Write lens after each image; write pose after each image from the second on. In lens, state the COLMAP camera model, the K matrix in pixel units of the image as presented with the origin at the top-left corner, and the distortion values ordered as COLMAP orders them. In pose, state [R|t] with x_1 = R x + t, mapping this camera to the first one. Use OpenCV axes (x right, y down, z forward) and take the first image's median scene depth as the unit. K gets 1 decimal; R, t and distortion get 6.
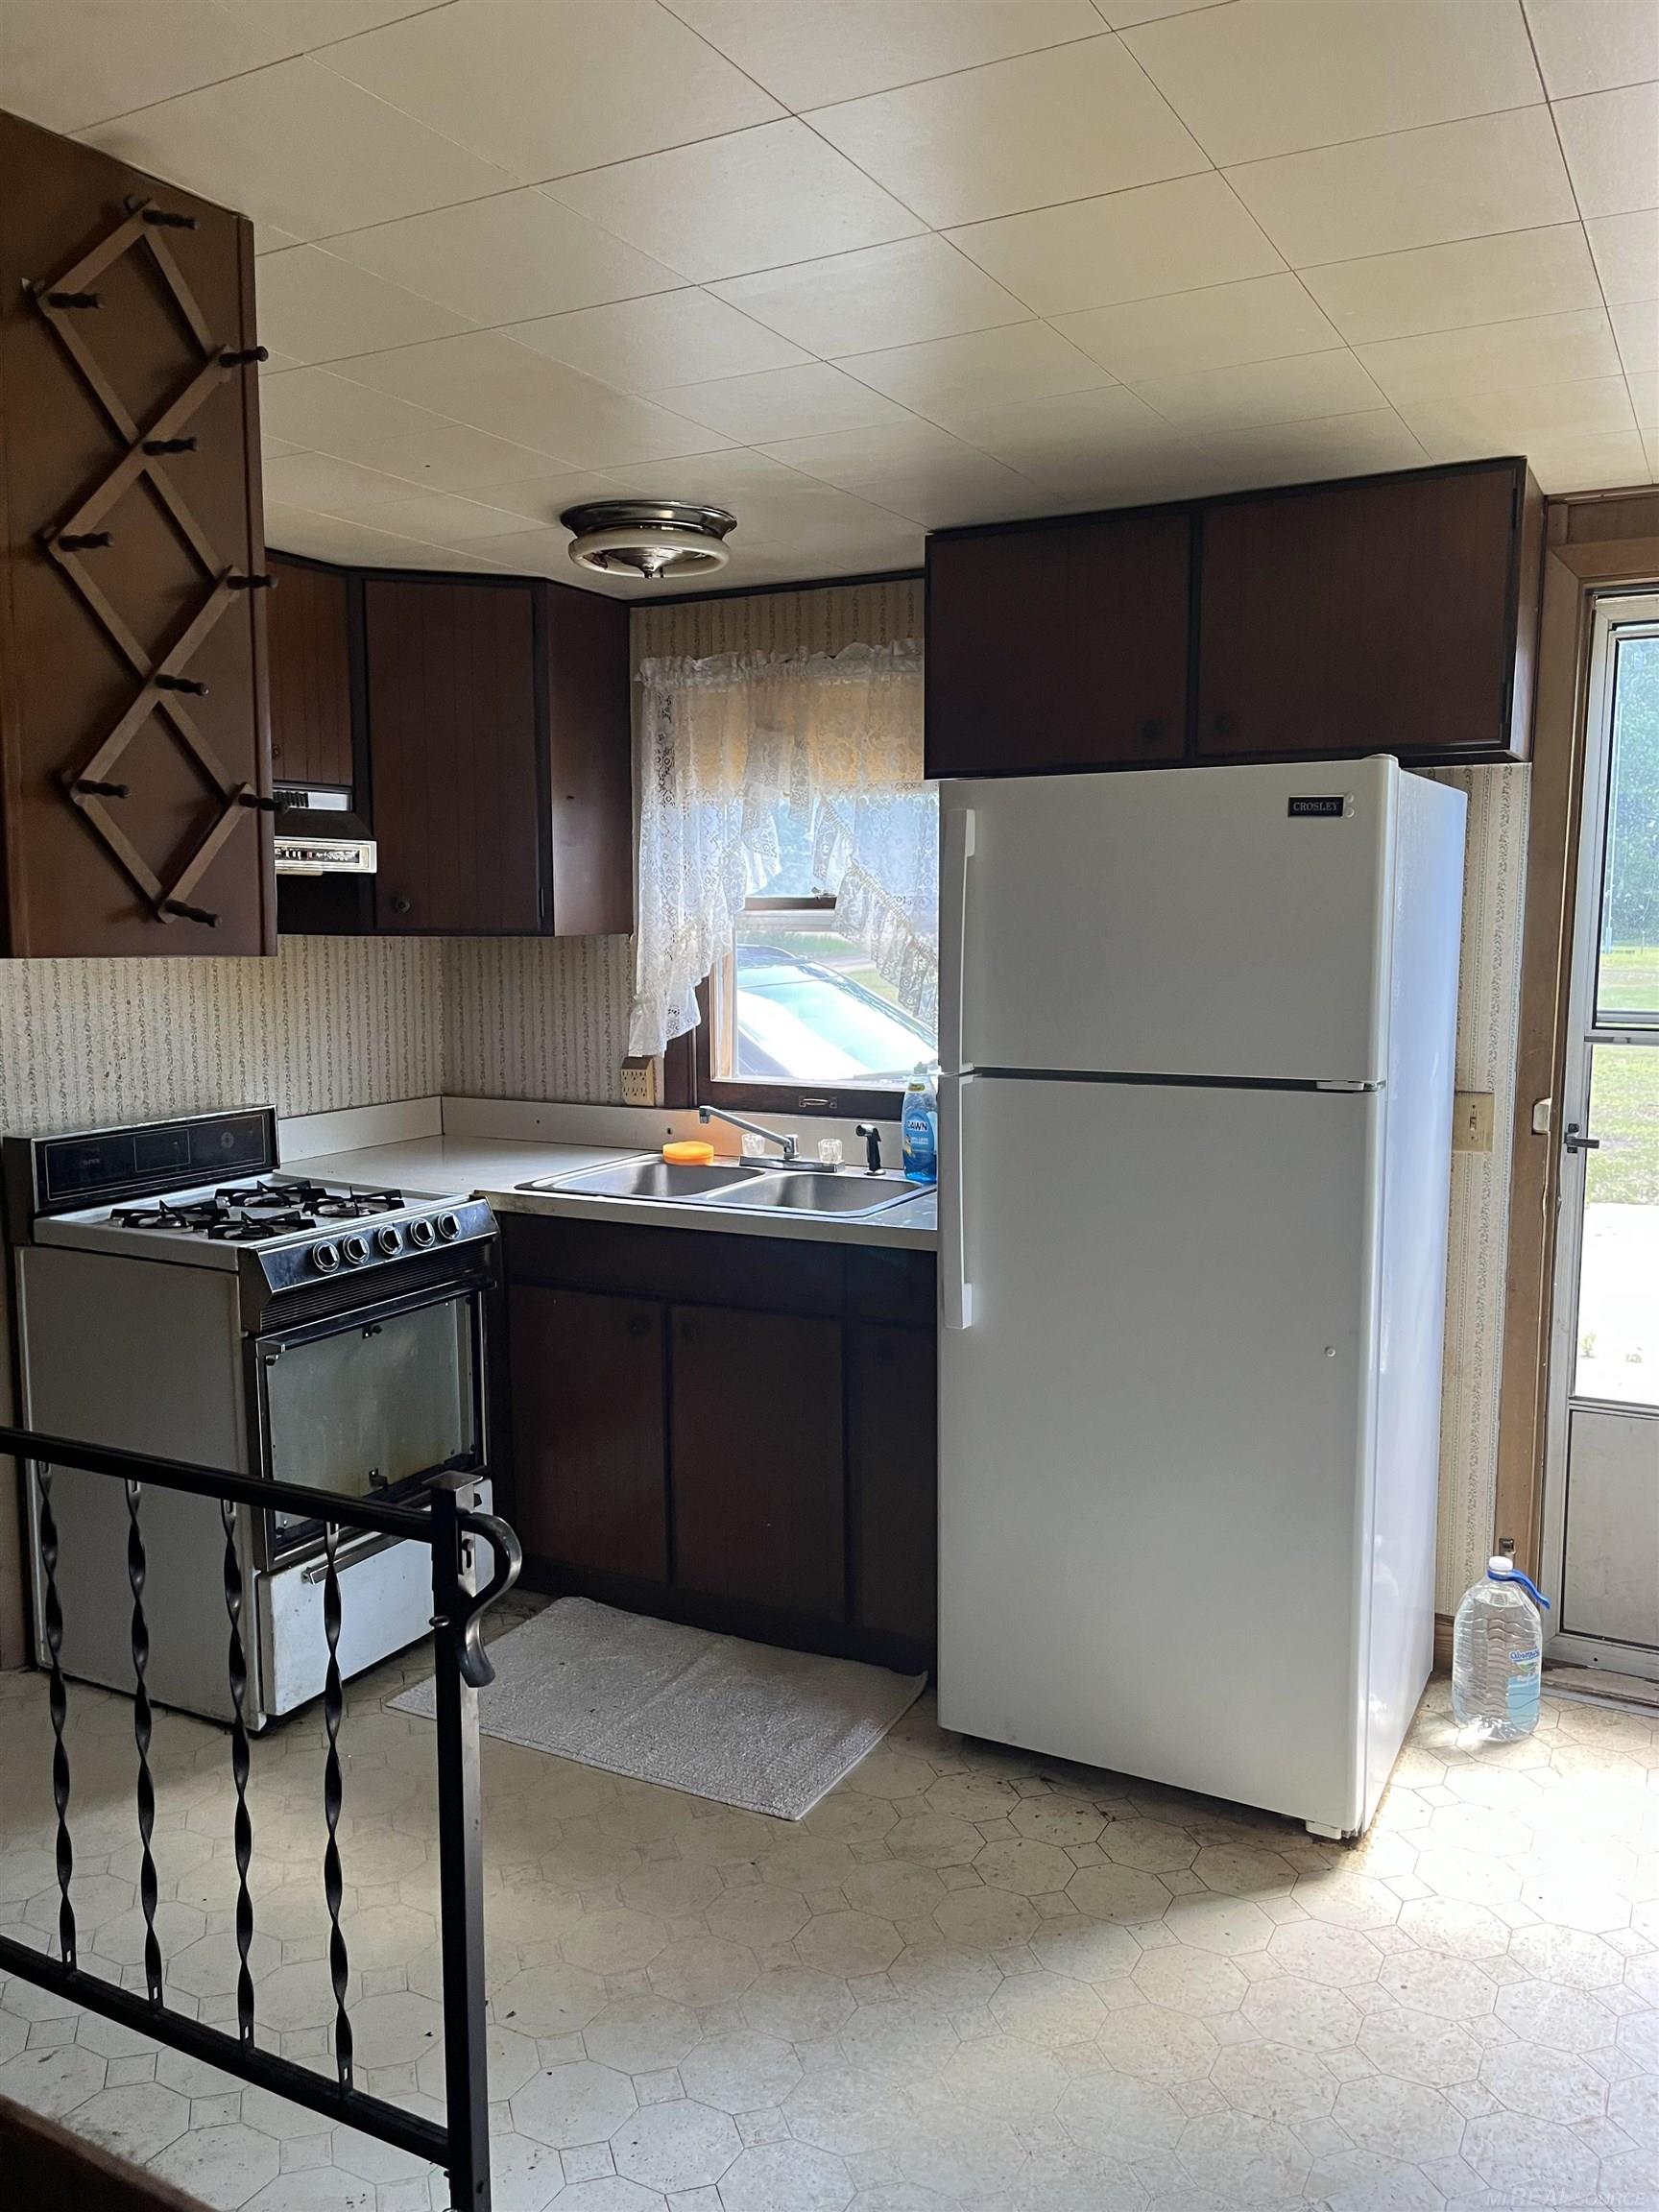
lens RADIAL K [[1697.6, 0, 817.0], [0, 1697.6, 1138.4], [0, 0, 1]] dist [0.014813, -0.095363]
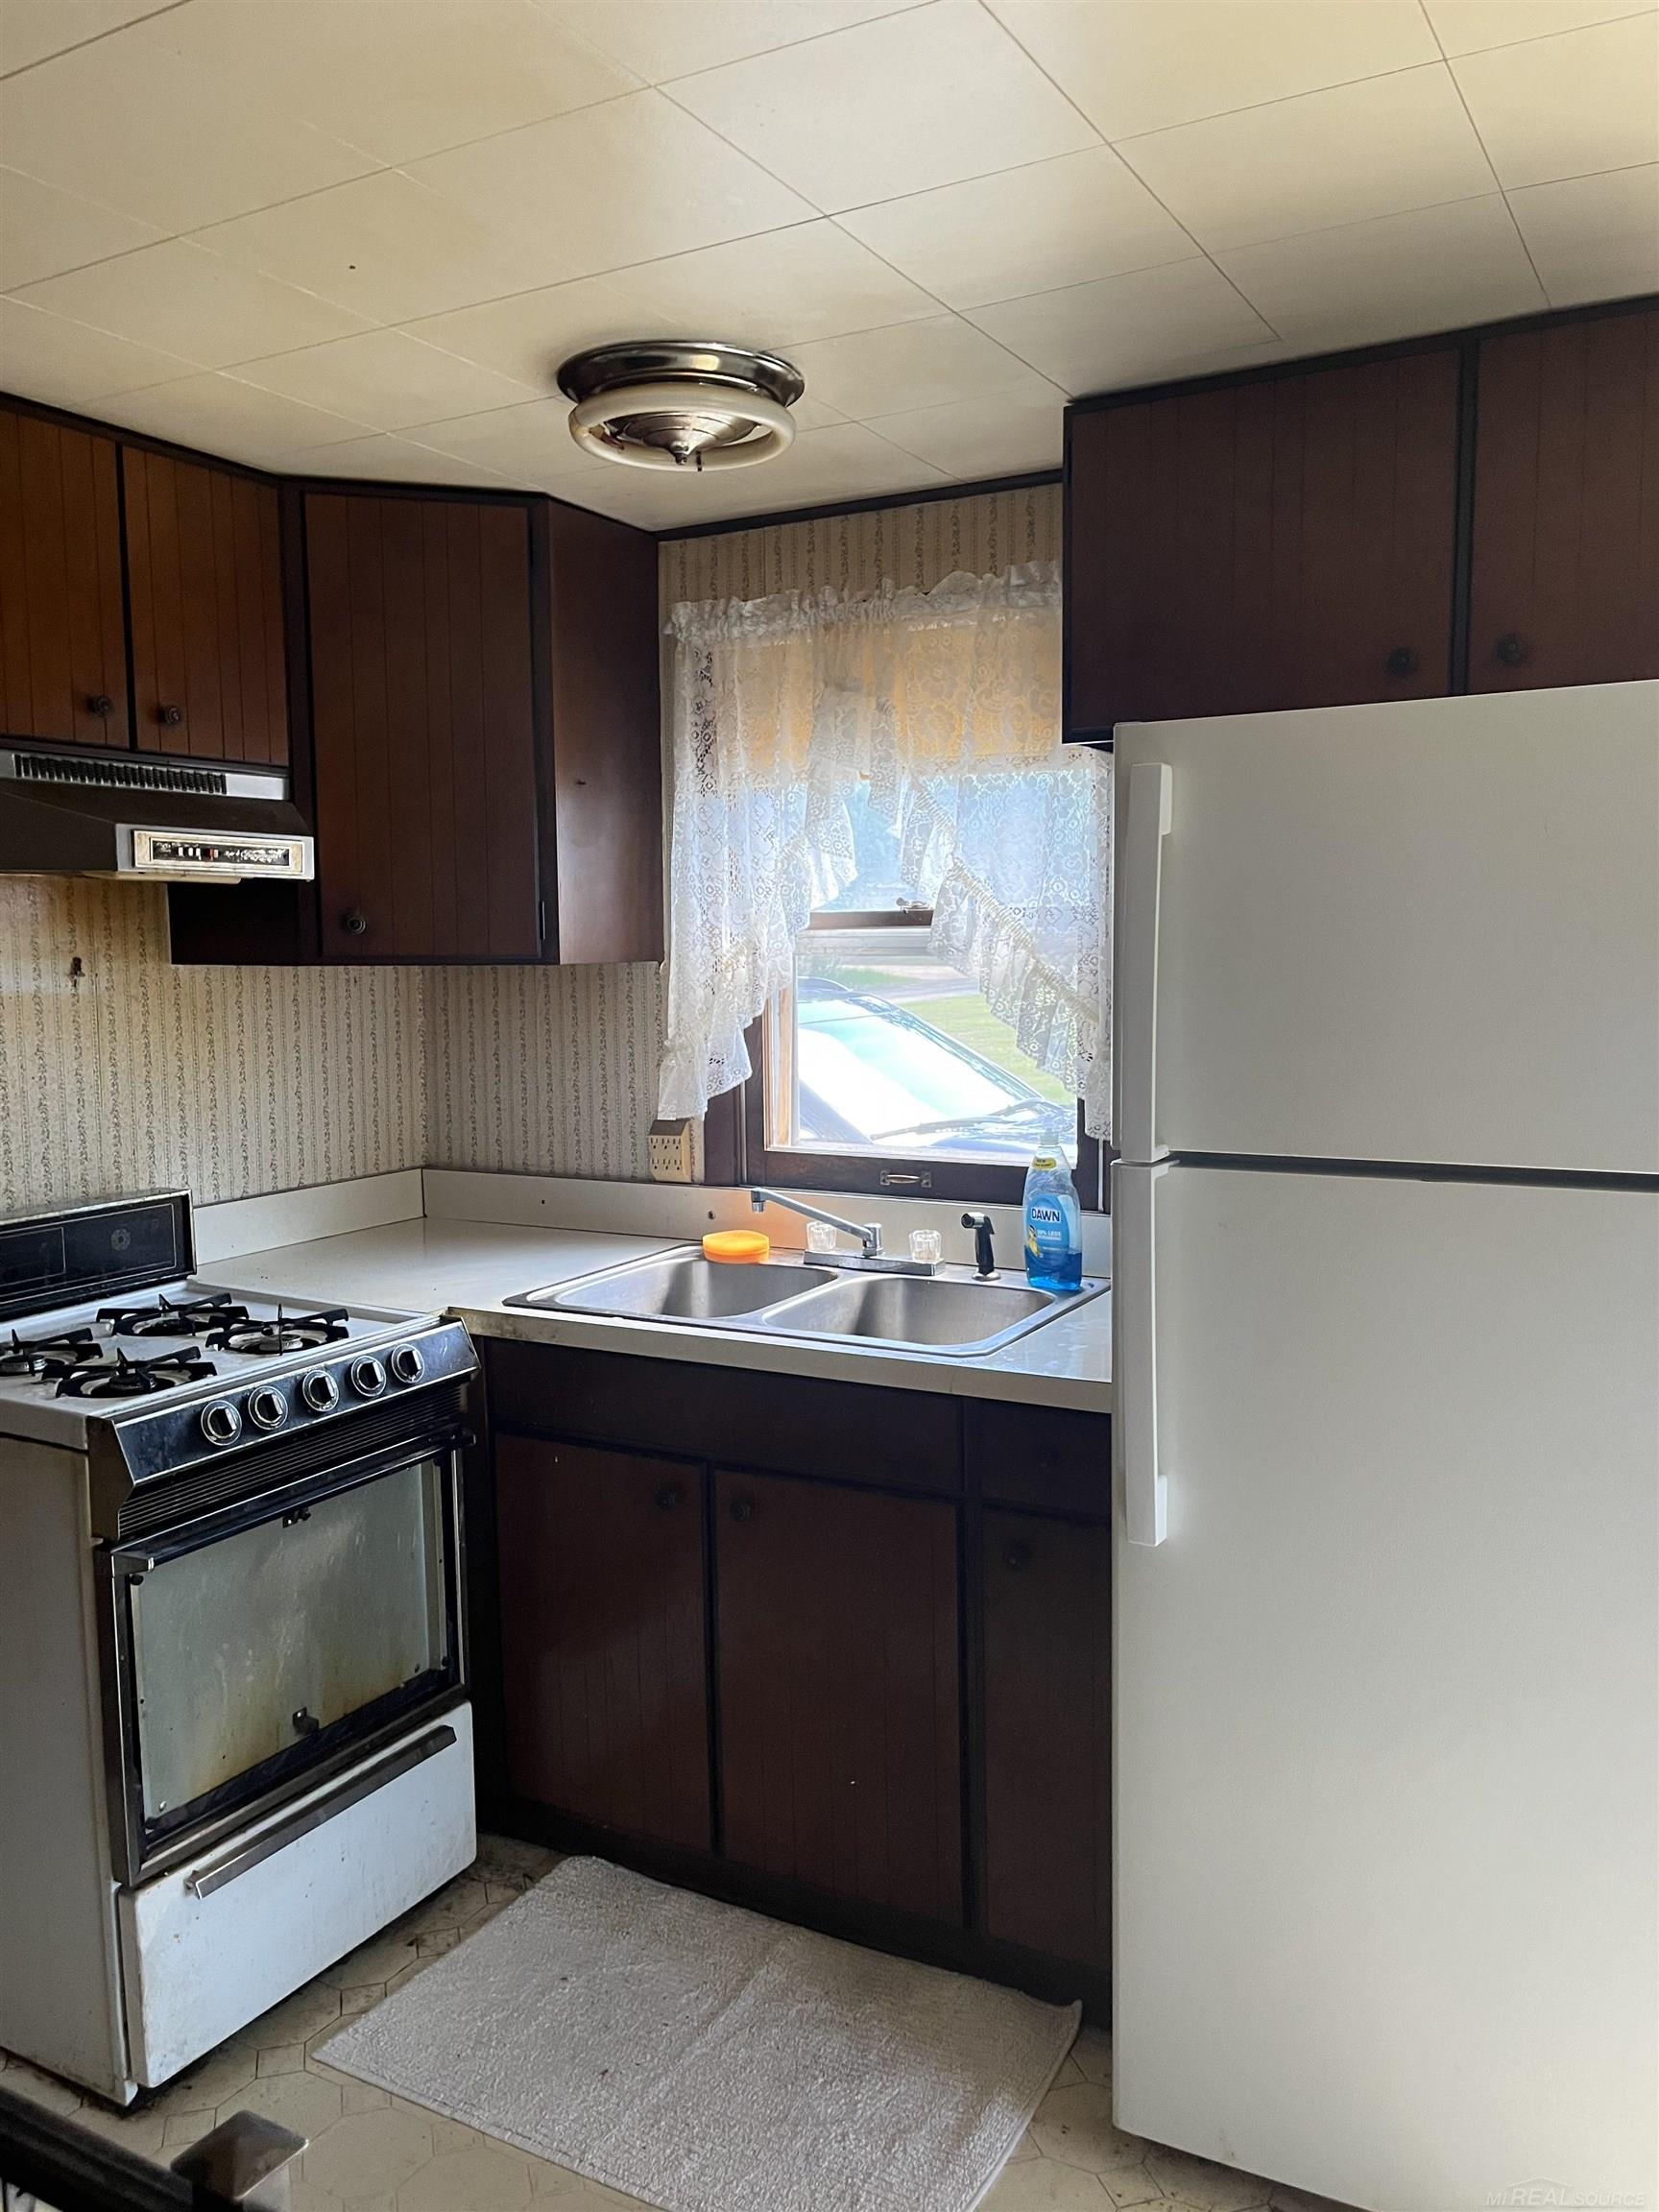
lens RADIAL K [[1707.1, 0, 829.5], [0, 1707.1, 1106.0], [0, 0, 1]] dist [-0.007255, -0.051563]
pose [[0.999846, -0.006125, -0.016431, -0.022737], [0.005486, 0.999238, -0.038653, -0.026698], [0.016655, 0.038557, 0.999118, 0.252557]]
